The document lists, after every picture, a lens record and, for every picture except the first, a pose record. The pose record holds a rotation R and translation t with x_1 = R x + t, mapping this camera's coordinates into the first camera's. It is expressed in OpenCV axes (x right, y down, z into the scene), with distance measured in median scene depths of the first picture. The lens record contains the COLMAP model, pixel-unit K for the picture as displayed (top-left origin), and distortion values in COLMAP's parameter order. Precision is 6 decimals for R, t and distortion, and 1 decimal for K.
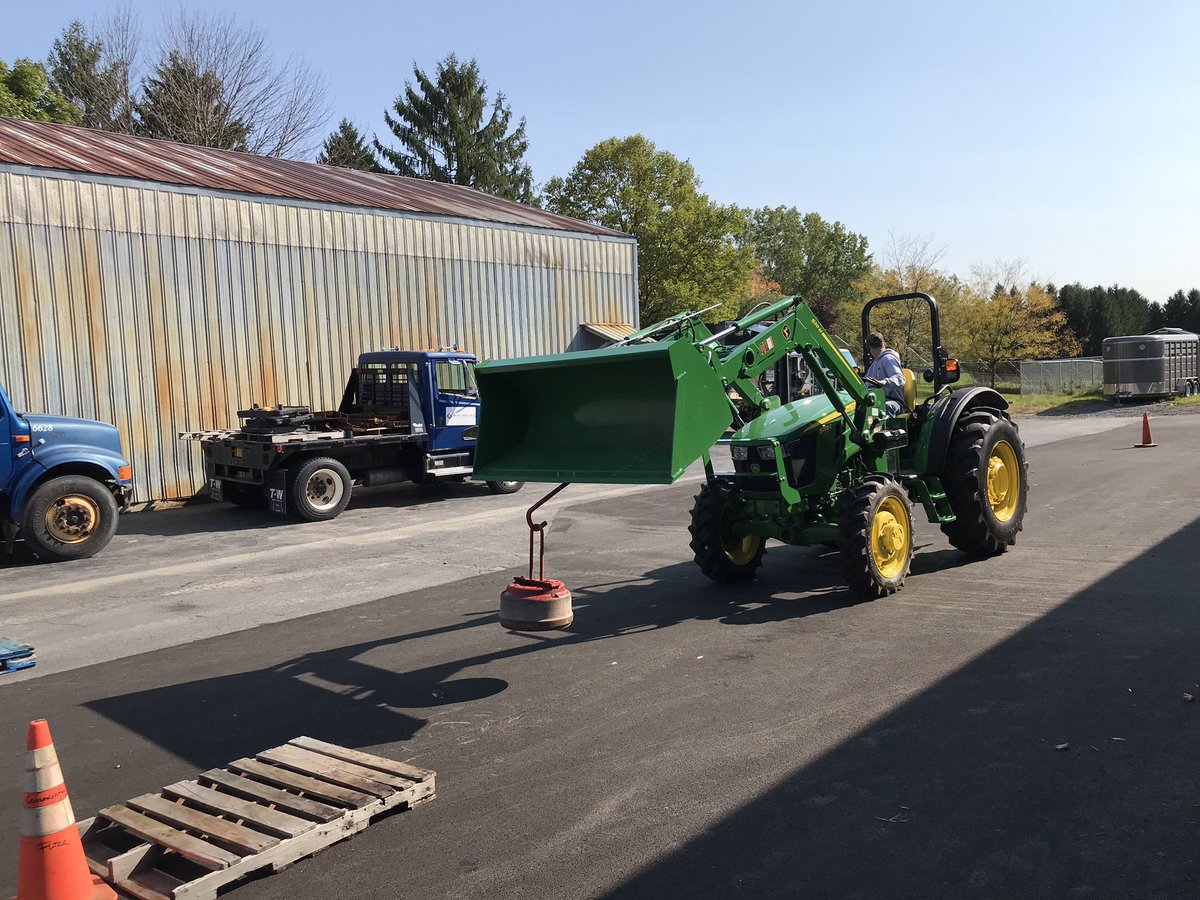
lens RADIAL K [[972.5, 0, 600.0], [0, 972.5, 450.0], [0, 0, 1]] dist [0.000219, -0.006623]
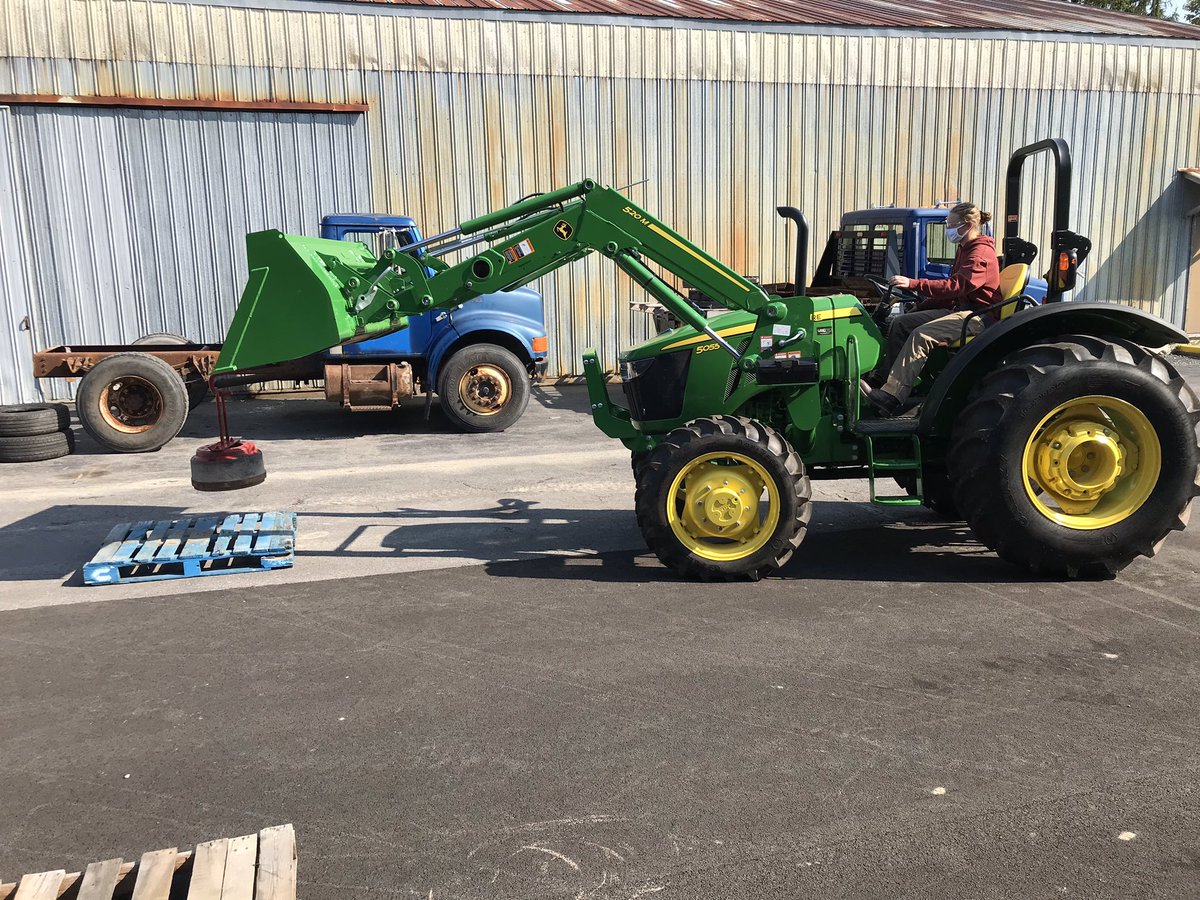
lens RADIAL K [[989.3, 0, 600.0], [0, 989.3, 450.0], [0, 0, 1]] dist [0.019173, 0.015121]
pose [[0.844312, 0.118138, -0.522667, 0.042238], [-0.051735, 0.988809, 0.139927, -0.008116], [0.533349, -0.091101, 0.840975, 0.173996]]
